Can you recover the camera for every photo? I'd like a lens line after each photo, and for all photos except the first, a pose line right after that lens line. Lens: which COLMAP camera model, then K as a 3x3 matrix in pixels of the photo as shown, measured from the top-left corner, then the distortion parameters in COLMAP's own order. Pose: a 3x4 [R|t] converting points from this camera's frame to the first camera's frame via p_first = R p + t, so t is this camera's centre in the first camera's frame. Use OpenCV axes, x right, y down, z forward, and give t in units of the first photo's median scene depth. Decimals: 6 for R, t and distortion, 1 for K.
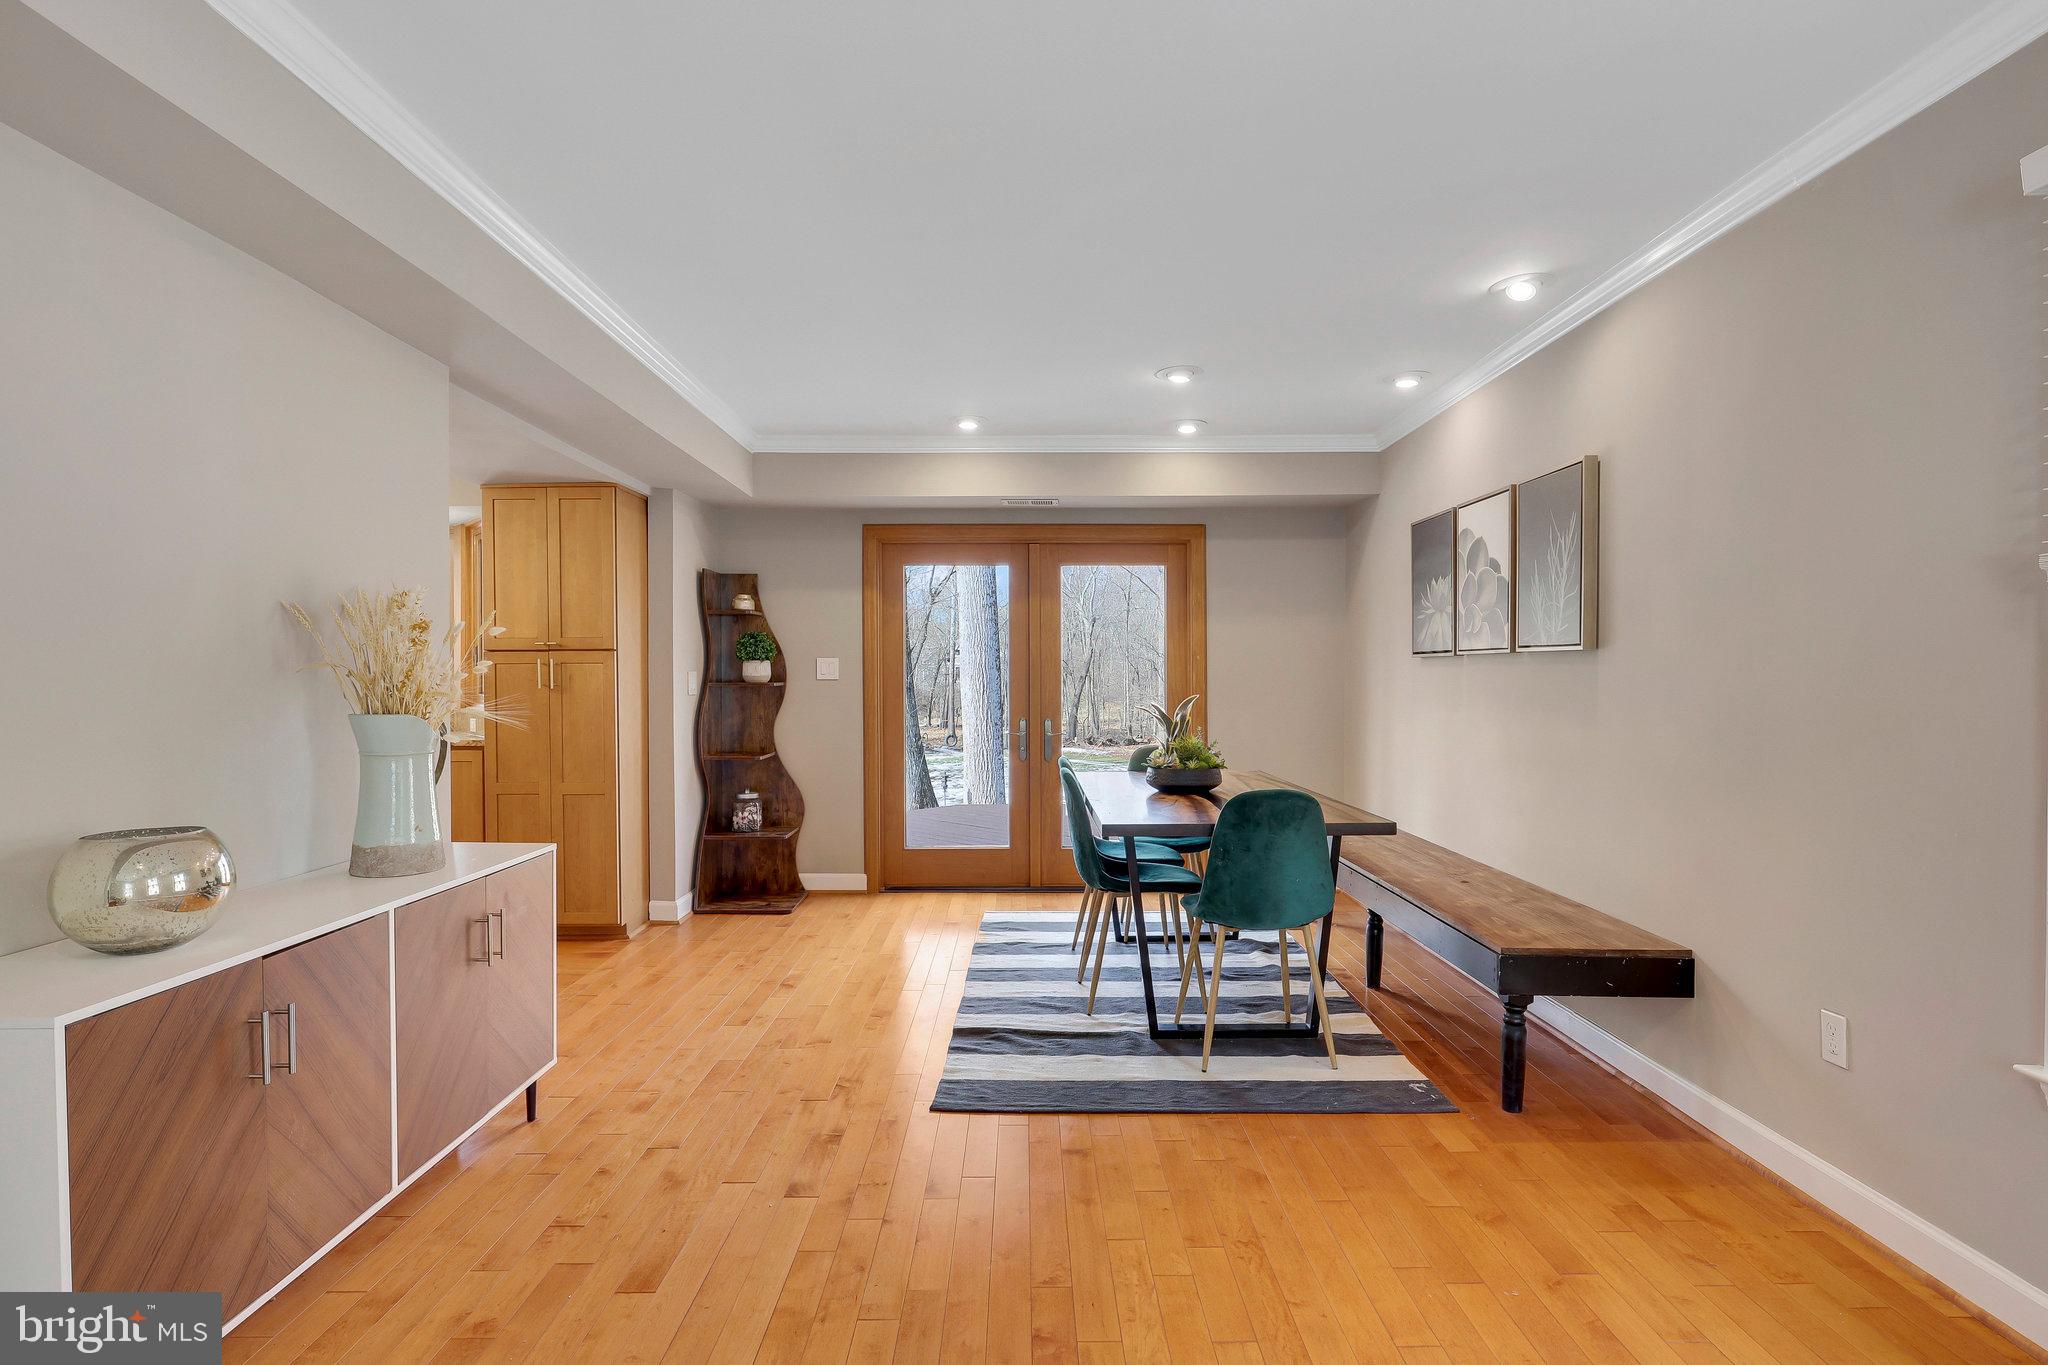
lens RADIAL K [[1018.2, 0, 1024.9], [0, 1018.2, 694.7], [0, 0, 1]] dist [0.001465, 0.001017]
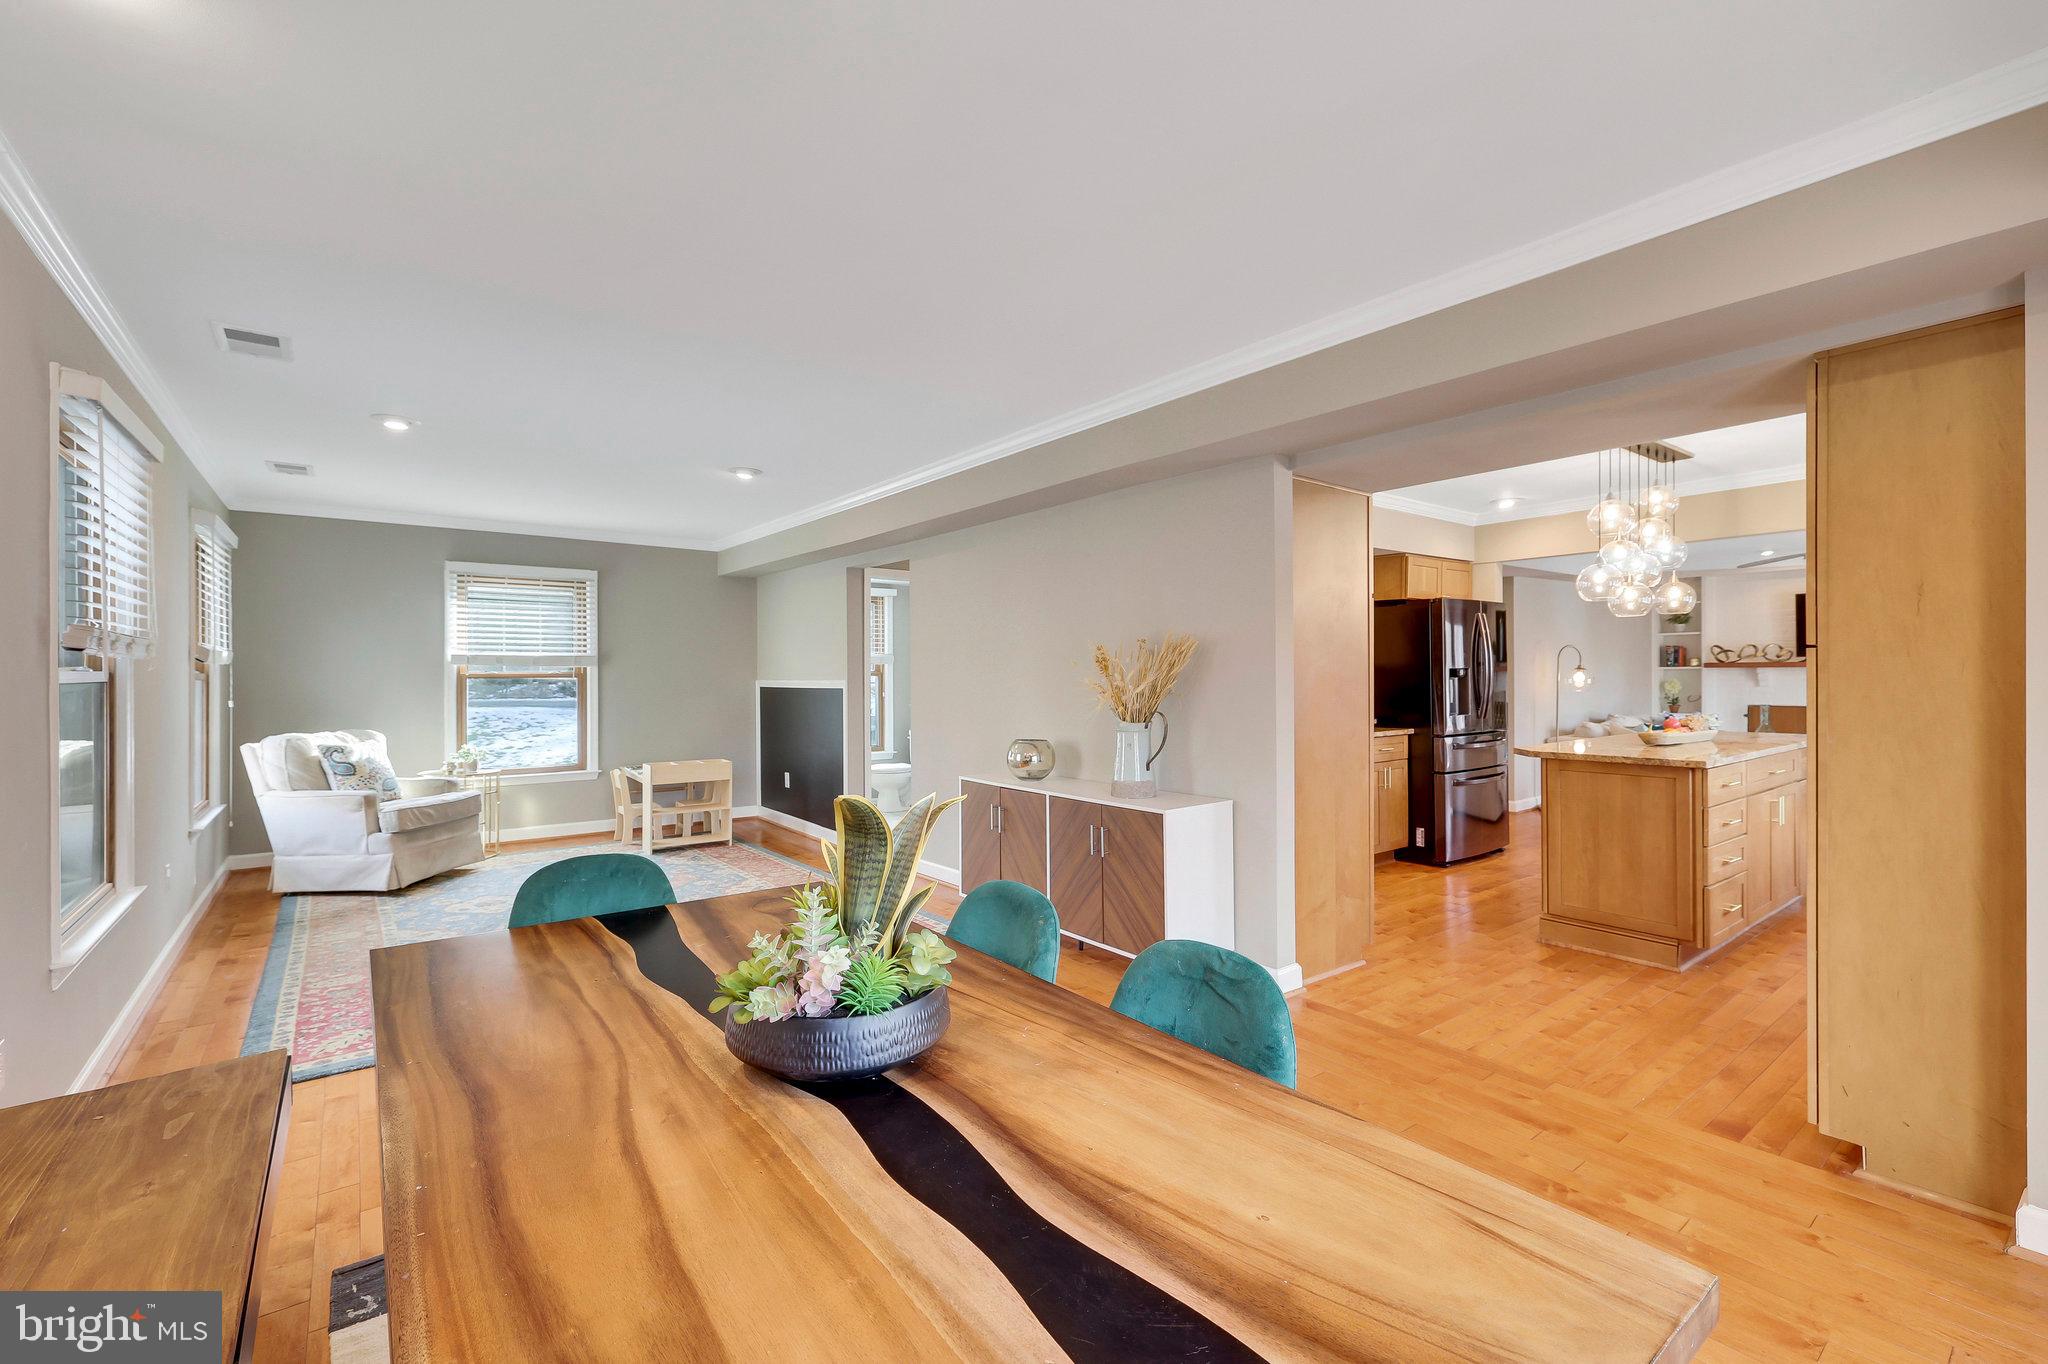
lens RADIAL K [[888.8, 0, 1023.7], [0, 888.8, 678.8], [0, 0, 1]] dist [0.002224, -0.000126]
pose [[-0.792568, 0.008041, -0.609731, 0.327189], [-0.004934, 0.999796, 0.019598, -0.042663], [0.609764, 0.018541, -0.792366, 1.425046]]
